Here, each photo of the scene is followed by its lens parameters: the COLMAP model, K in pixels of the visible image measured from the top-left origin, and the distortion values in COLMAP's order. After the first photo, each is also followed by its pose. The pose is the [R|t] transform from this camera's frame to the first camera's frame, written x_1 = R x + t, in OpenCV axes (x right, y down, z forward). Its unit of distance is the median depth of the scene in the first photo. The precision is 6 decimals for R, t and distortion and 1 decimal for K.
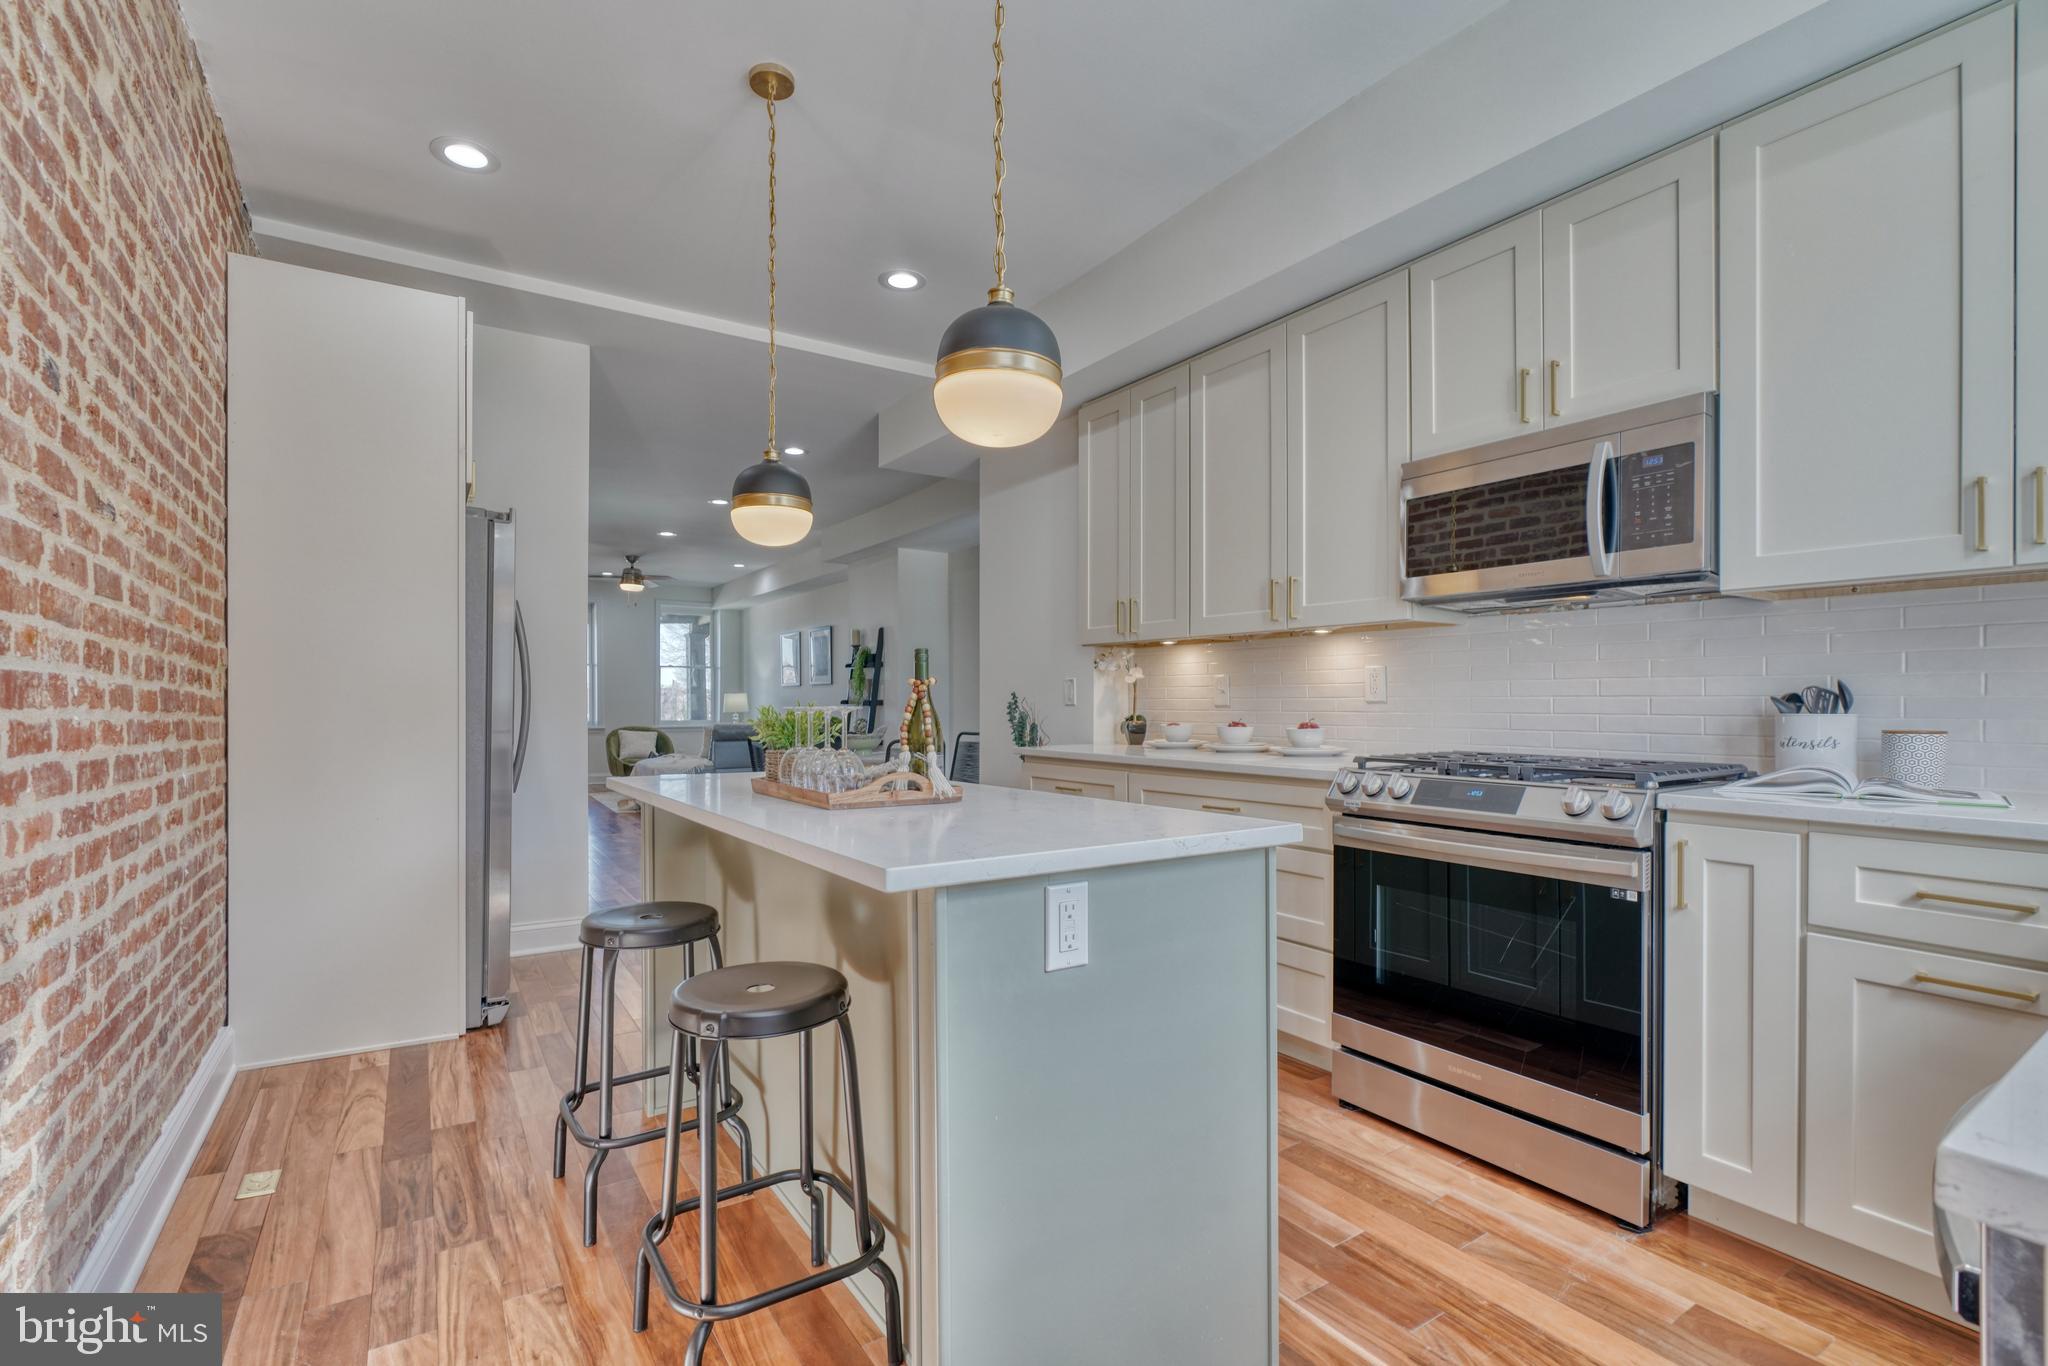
lens RADIAL K [[922.4, 0, 1016.8], [0, 922.4, 707.8], [0, 0, 1]] dist [-0.006060, 0.001529]
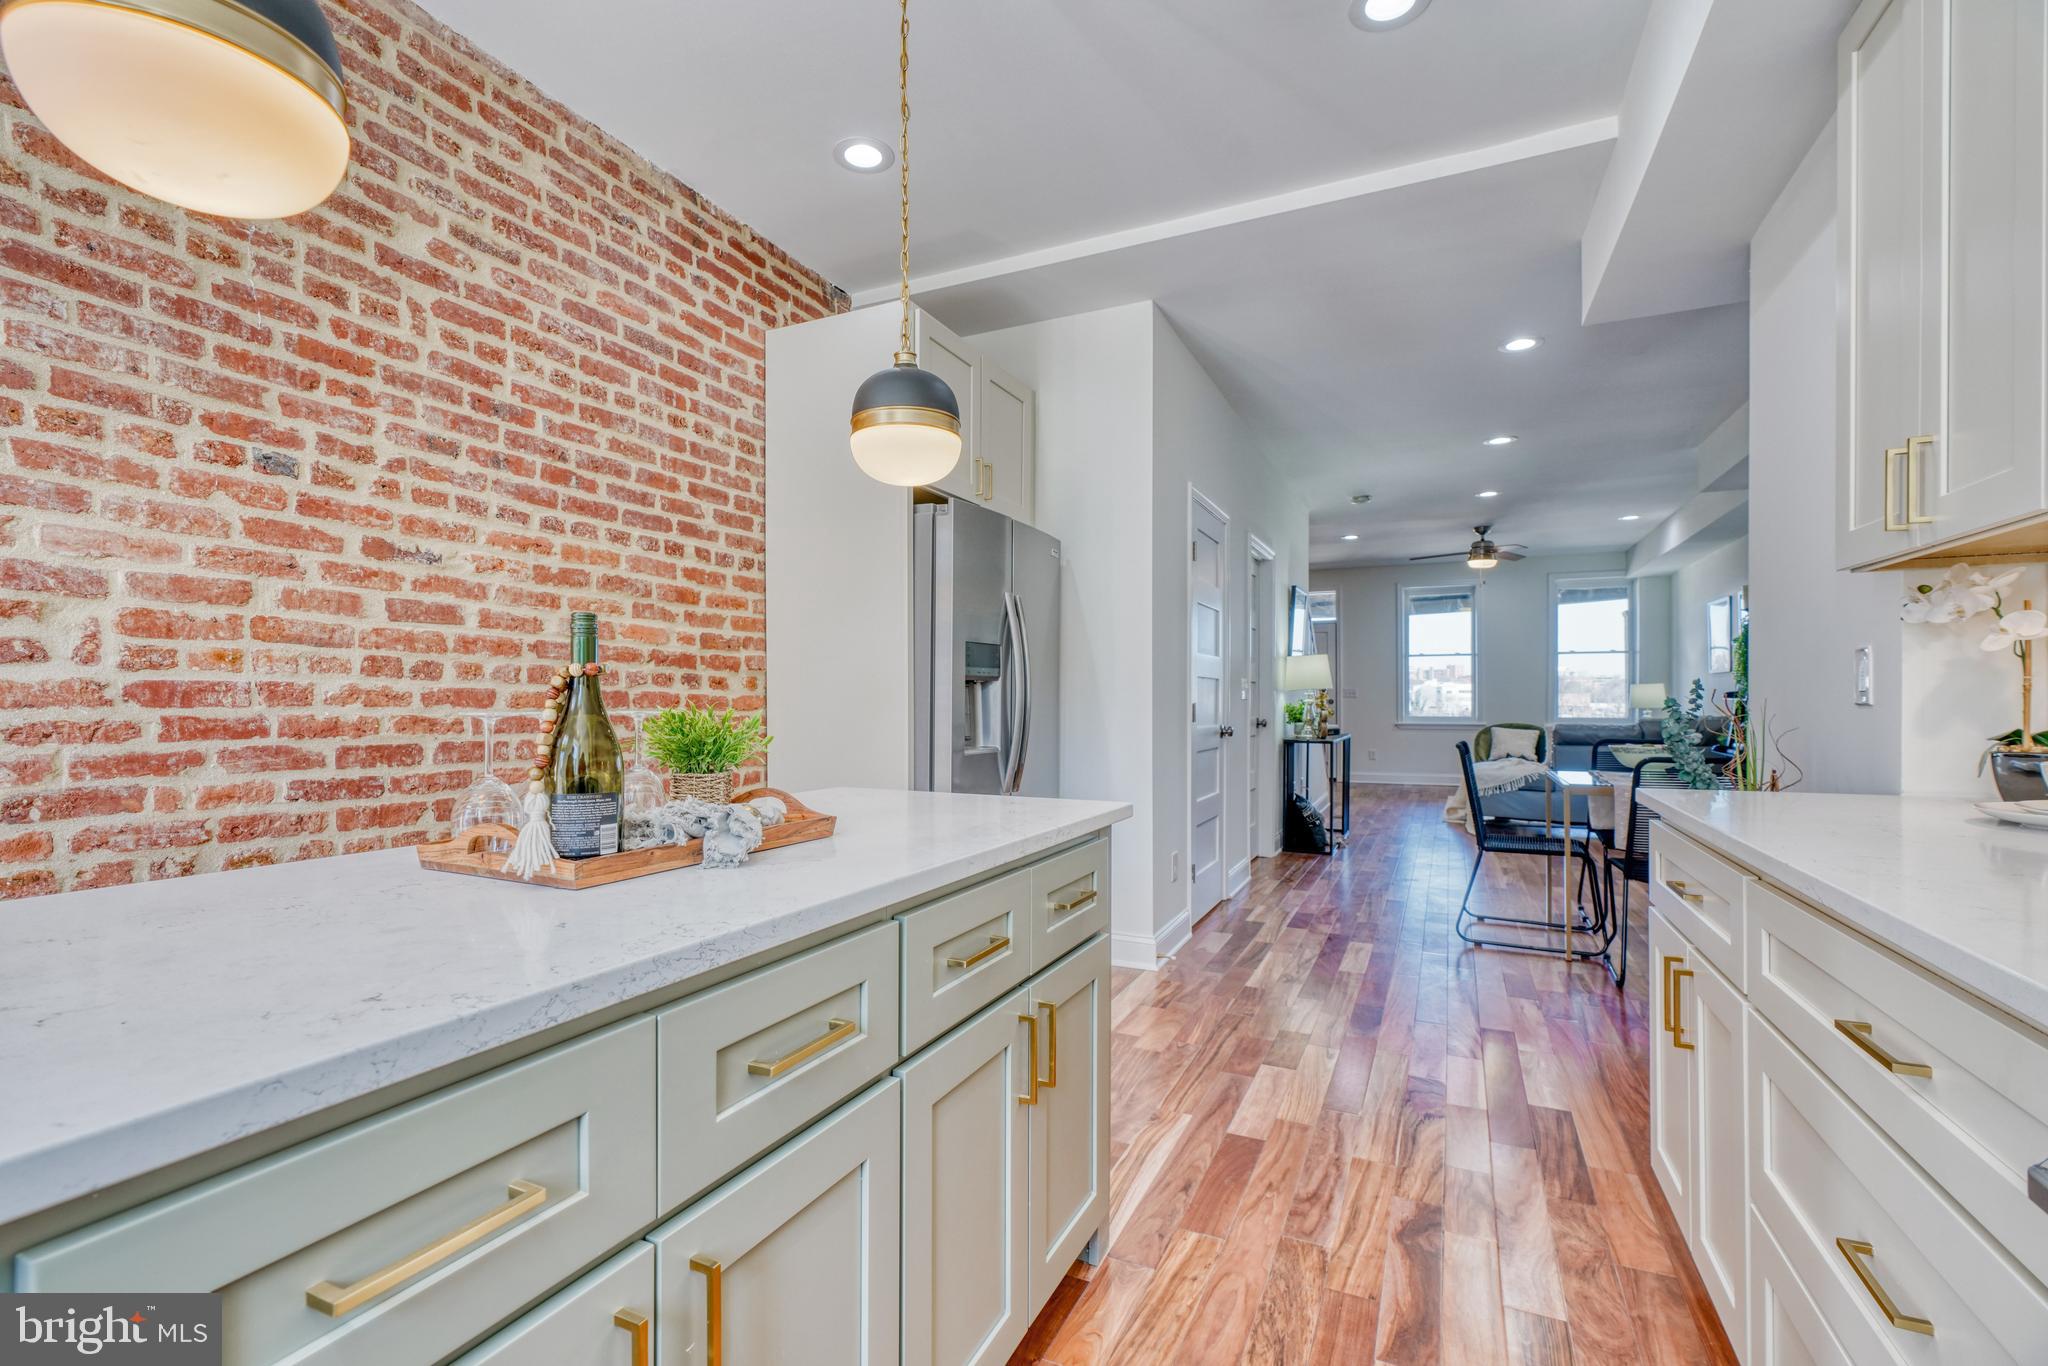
lens RADIAL K [[922.4, 0, 1009.7], [0, 922.4, 703.7], [0, 0, 1]] dist [-0.006060, 0.001529]
pose [[0.515030, 0.003624, -0.857165, 0.119269], [-0.000419, 0.999992, 0.003976, -0.002590], [0.857172, -0.001689, 0.515027, 0.217514]]
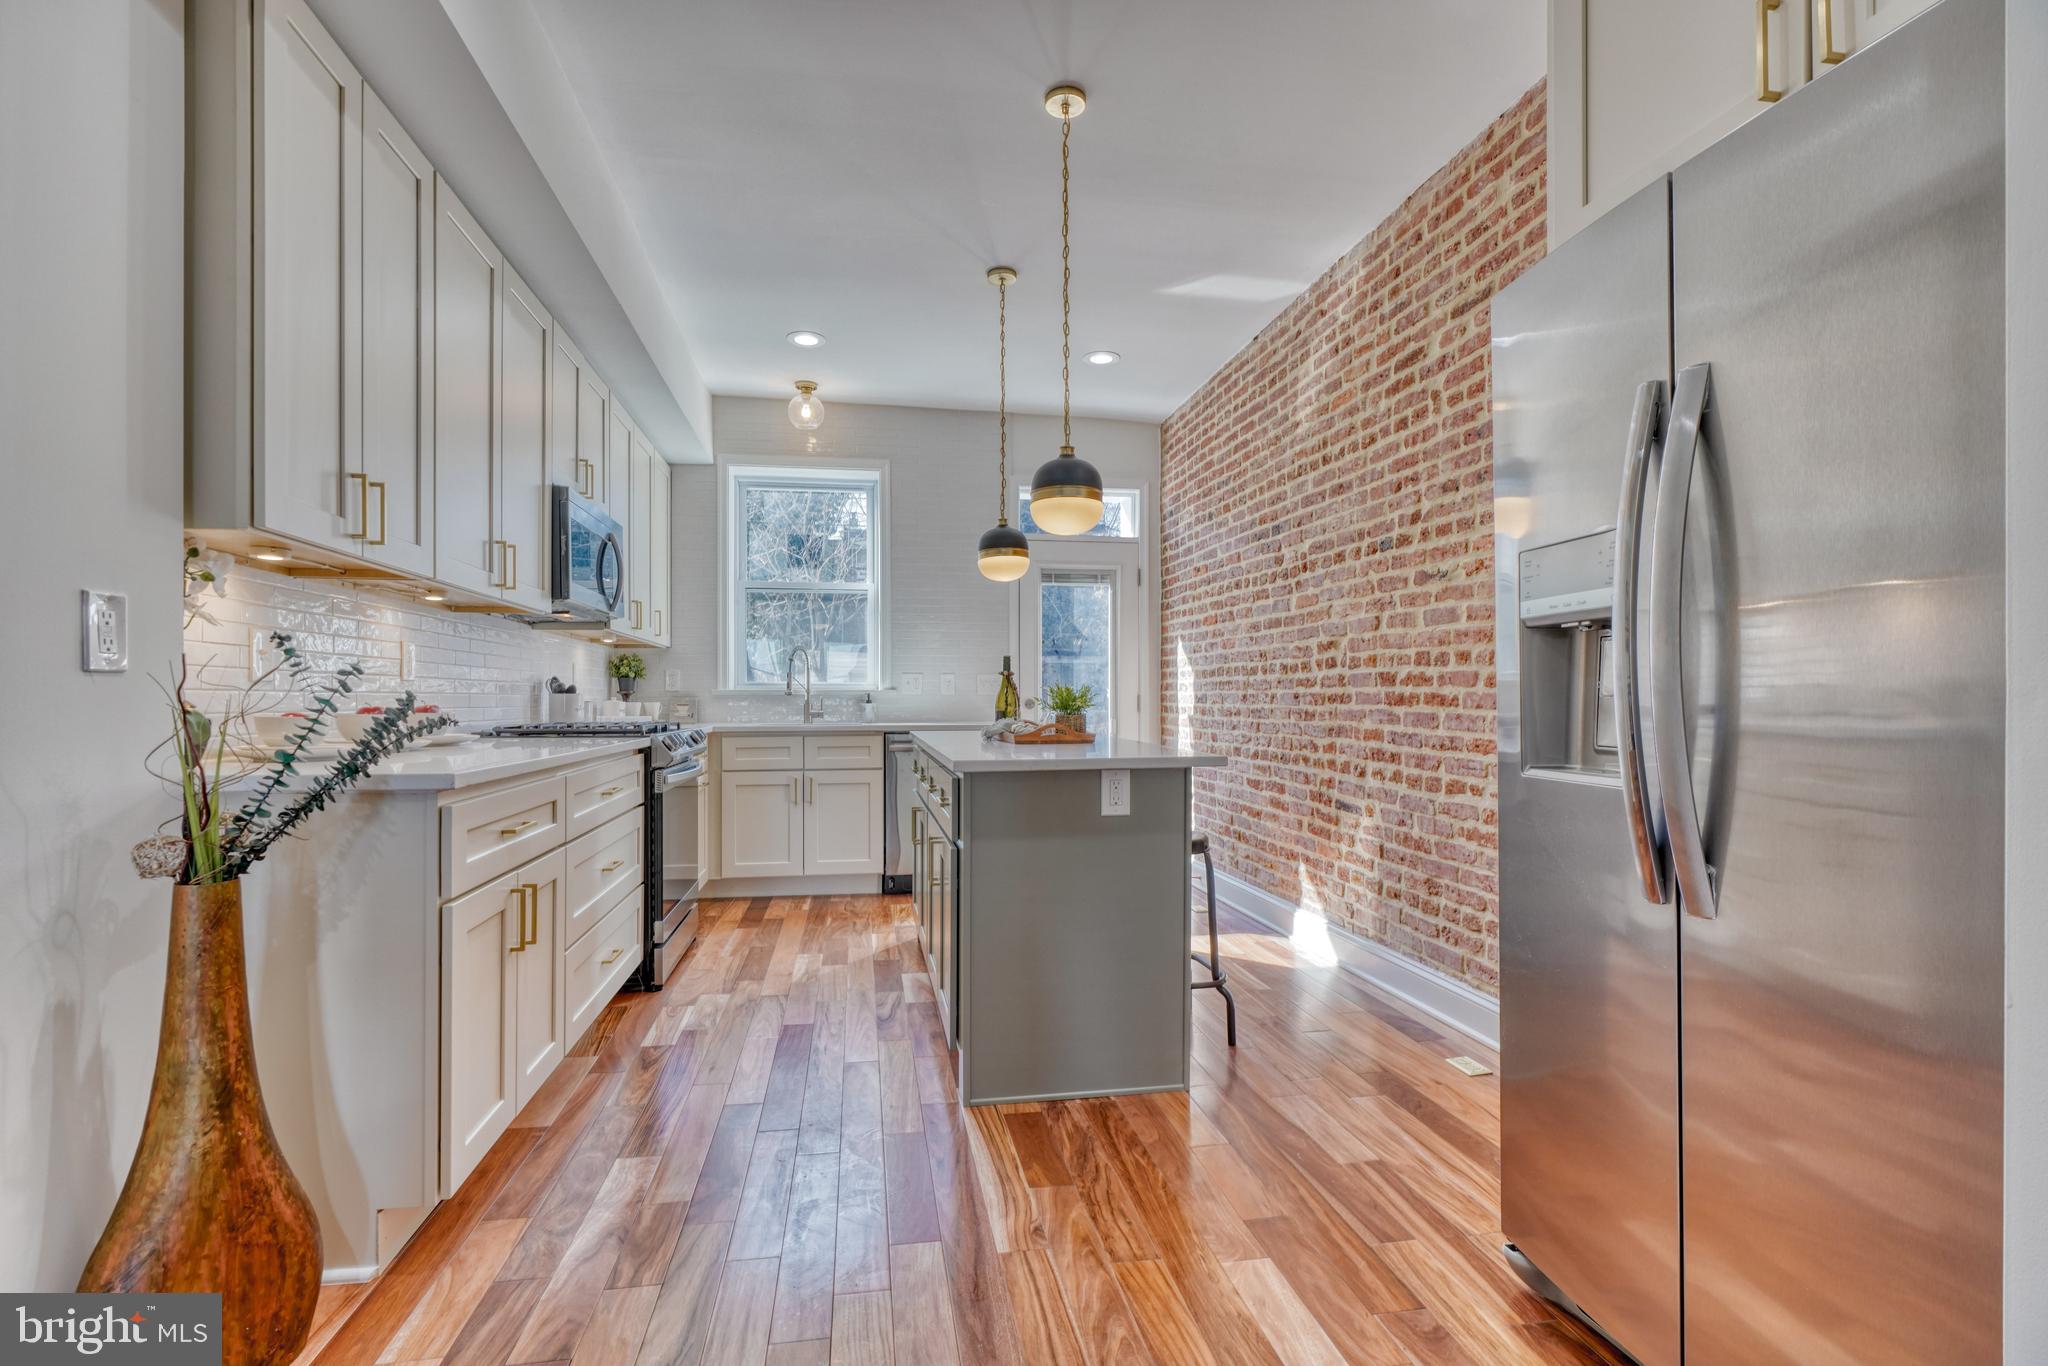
lens RADIAL K [[922.4, 0, 1017.5], [0, 922.4, 705.3], [0, 0, 1]] dist [-0.006060, 0.001529]
pose [[-0.916461, -0.002551, 0.400116, -0.196775], [0.001719, 0.999945, 0.010310, 0.003060], [-0.400120, 0.010137, -0.916407, 0.615591]]
